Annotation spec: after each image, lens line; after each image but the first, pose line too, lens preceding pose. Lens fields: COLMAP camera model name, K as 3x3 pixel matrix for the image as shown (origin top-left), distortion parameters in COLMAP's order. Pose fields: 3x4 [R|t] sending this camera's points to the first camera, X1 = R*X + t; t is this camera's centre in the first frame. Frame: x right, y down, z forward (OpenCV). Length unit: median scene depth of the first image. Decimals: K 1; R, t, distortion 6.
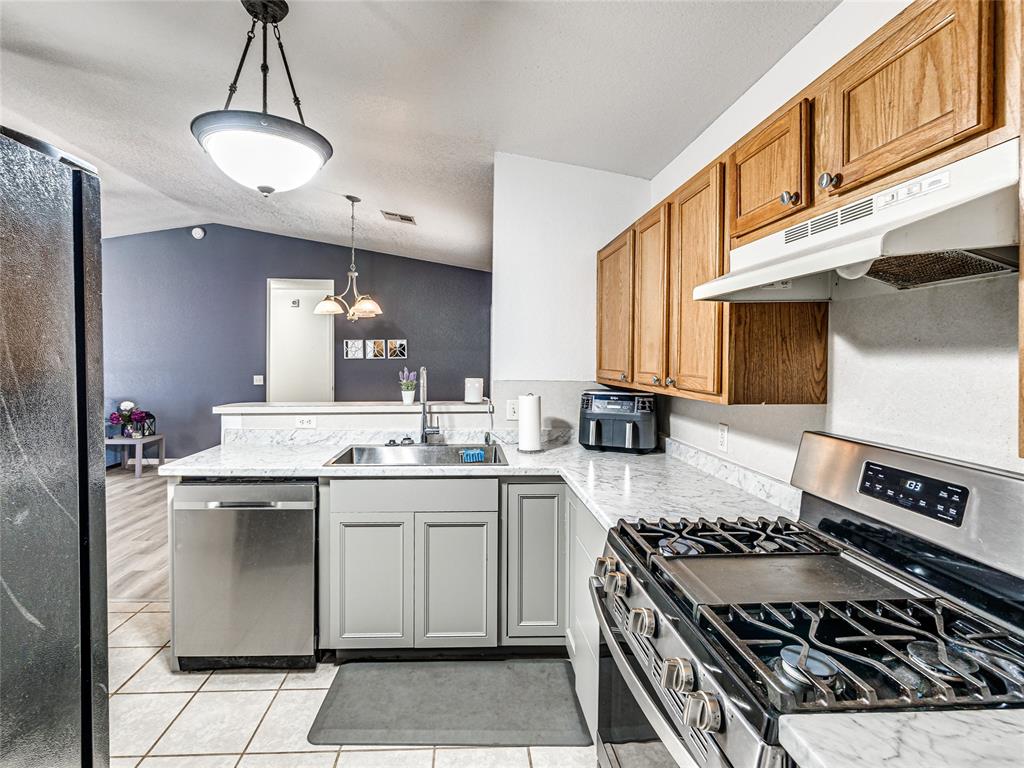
lens RADIAL K [[519.3, 0, 484.2], [0, 519.3, 365.5], [0, 0, 1]] dist [-0.001505, -0.000421]
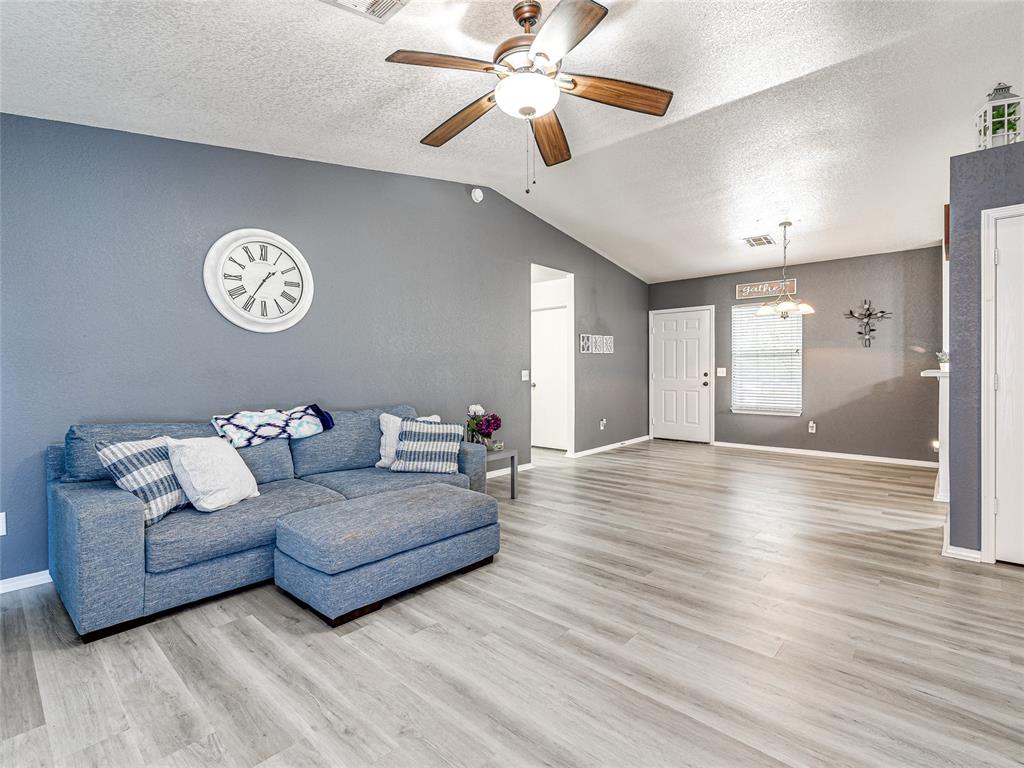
lens RADIAL K [[491.6, 0, 540.4], [0, 491.6, 372.9], [0, 0, 1]] dist [-0.000039, 0.000237]
pose [[0.676753, -0.019995, 0.735939, -2.413929], [0.022777, 0.999721, 0.006217, 0.044656], [-0.735858, 0.012555, 0.677019, 0.941206]]
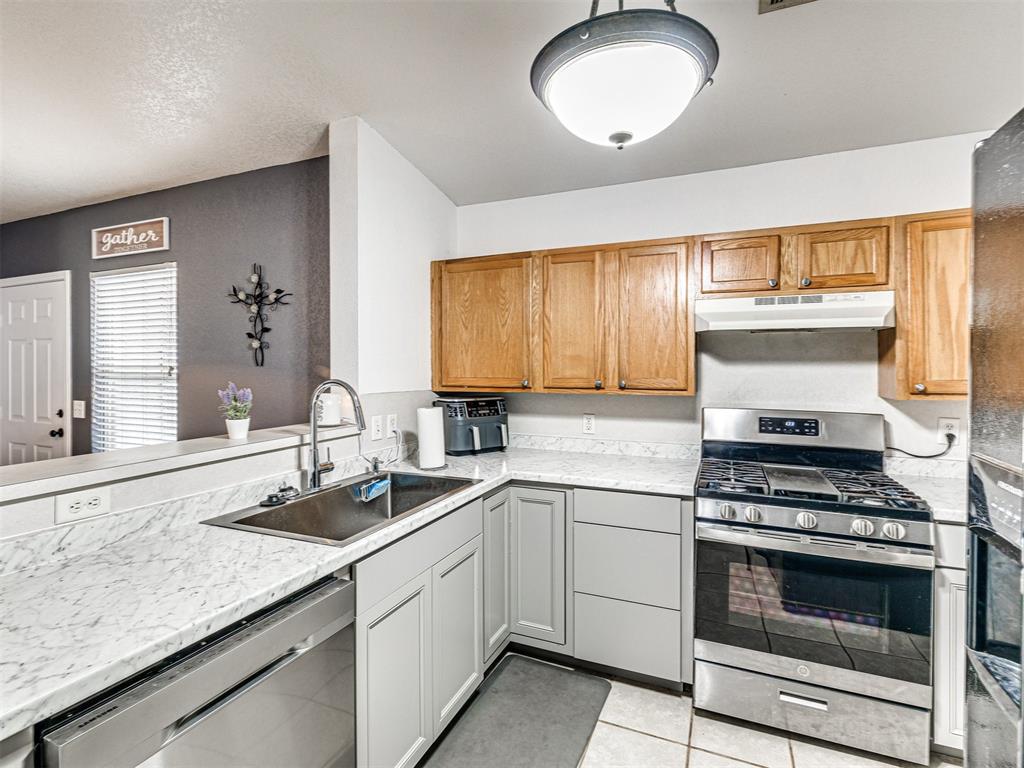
lens RADIAL K [[494.4, 0, 533.3], [0, 494.4, 369.3], [0, 0, 1]] dist [-0.001548, 0.000595]
pose [[0.395931, -0.007051, 0.918253, -0.592433], [0.015580, 0.999878, 0.000960, -0.007757], [-0.918148, 0.013926, 0.395992, 0.448453]]
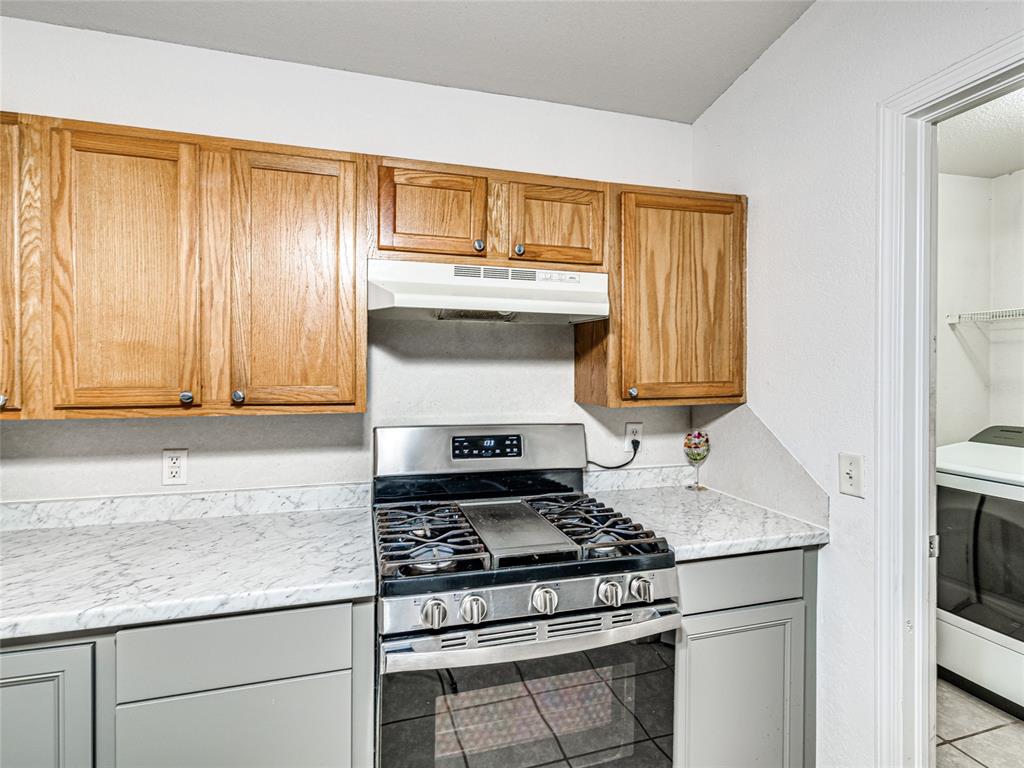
lens RADIAL K [[486.0, 0, 495.7], [0, 486.0, 372.7], [0, 0, 1]] dist [0.002862, 0.000507]
pose [[-0.230961, -0.016737, 0.972819, -0.261628], [0.009458, 0.999766, 0.019447, -0.008558], [-0.972917, 0.013693, -0.230748, 0.512518]]
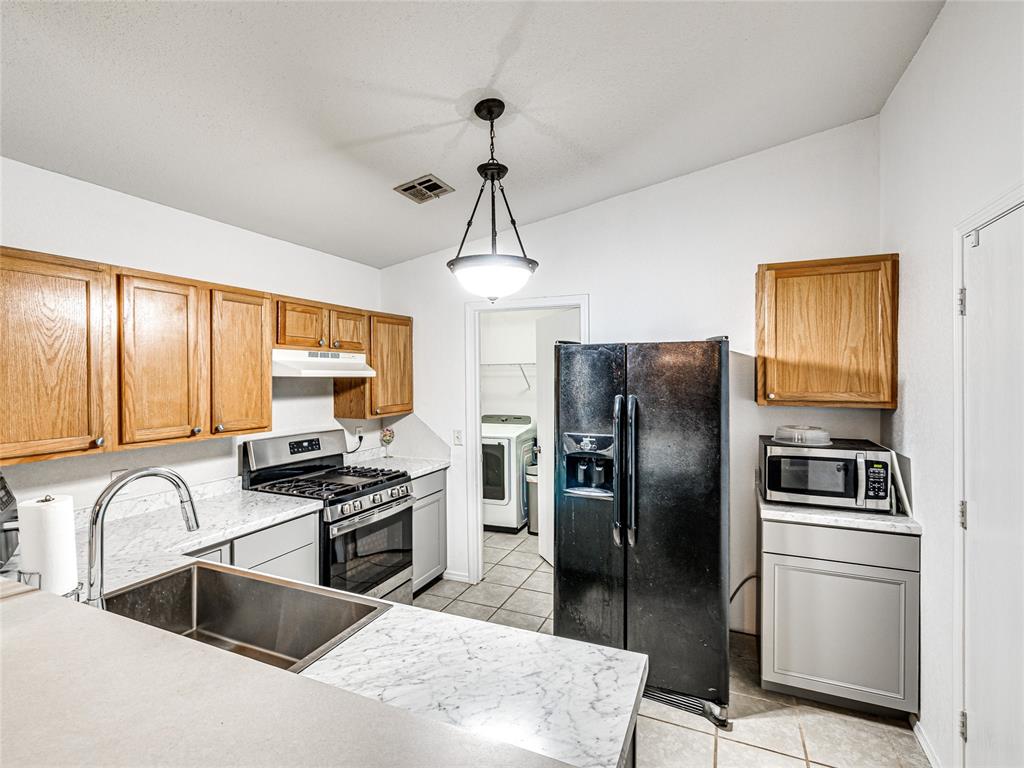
lens RADIAL K [[490.9, 0, 517.9], [0, 490.9, 383.6], [0, 0, 1]] dist [0.000467, 0.000267]
pose [[-0.910673, -0.009815, 0.413012, -0.555801], [0.003892, 0.999470, 0.032334, -0.077596], [-0.413110, 0.031053, -0.910151, 1.173026]]
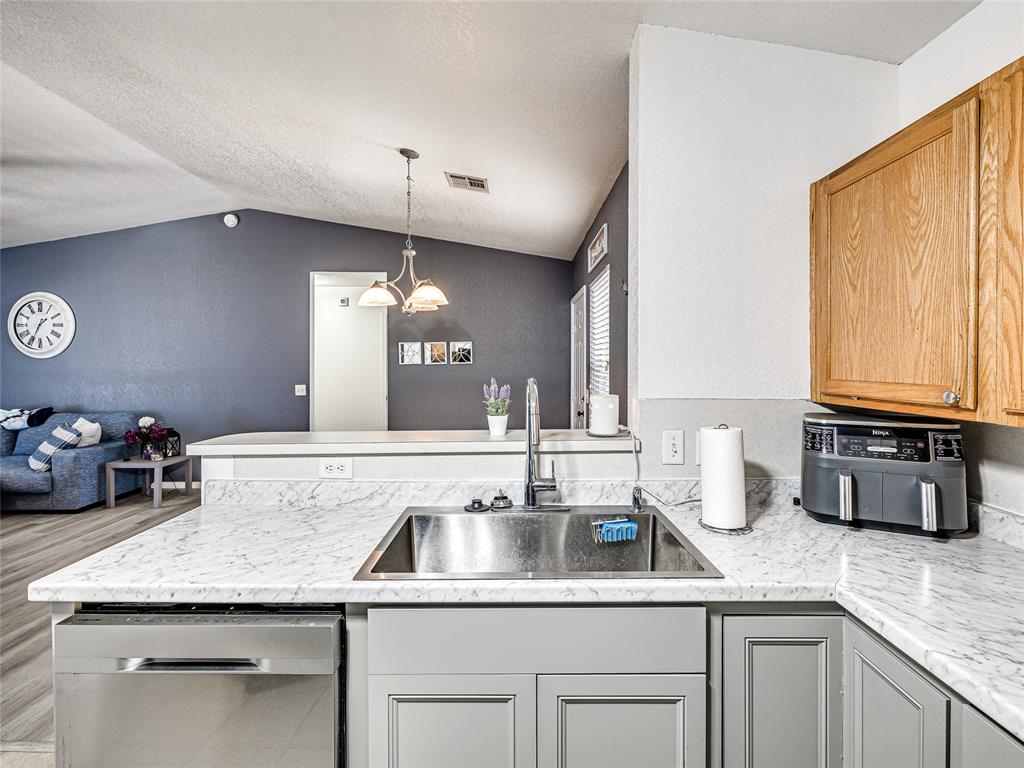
lens RADIAL K [[505.4, 0, 515.3], [0, 505.4, 366.5], [0, 0, 1]] dist [0.001210, 0.000303]
pose [[0.999186, -0.007157, -0.039697, -0.106051], [0.006889, 0.999953, -0.006885, -0.006321], [0.039745, 0.006605, 0.999188, 0.408756]]
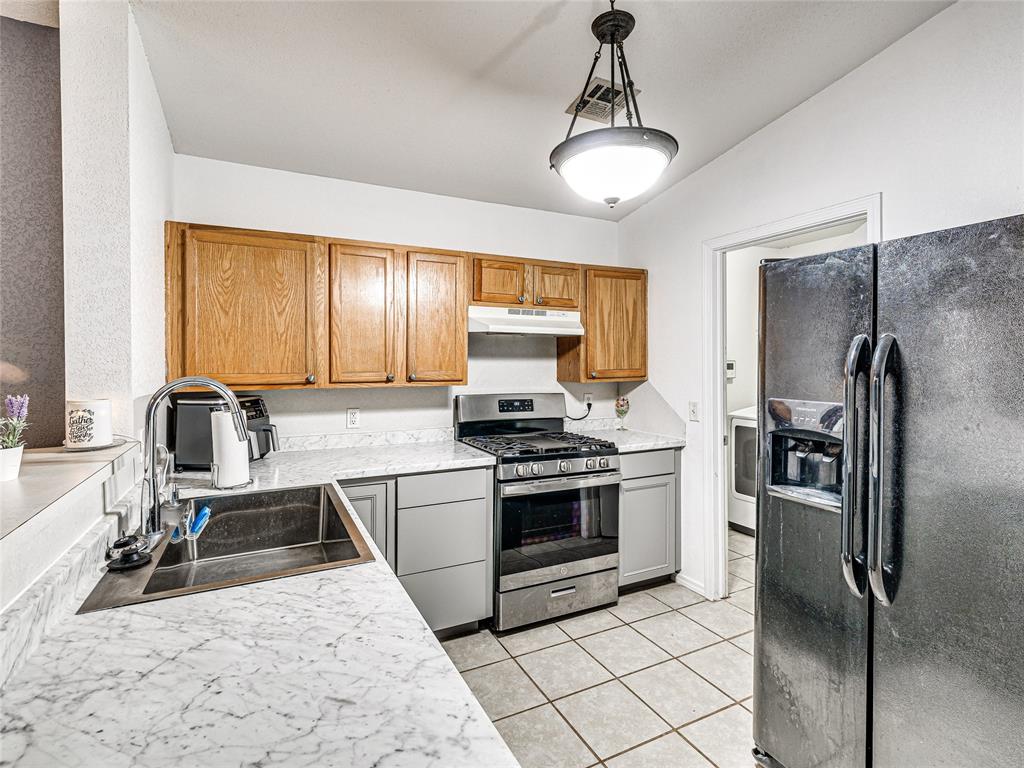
lens RADIAL K [[496.8, 0, 502.8], [0, 496.8, 369.0], [0, 0, 1]] dist [0.002134, 0.000521]
pose [[-0.422193, -0.015712, 0.906370, -0.660917], [0.011924, 0.999667, 0.022884, -0.012850], [-0.906428, 0.020469, -0.421865, 0.872711]]
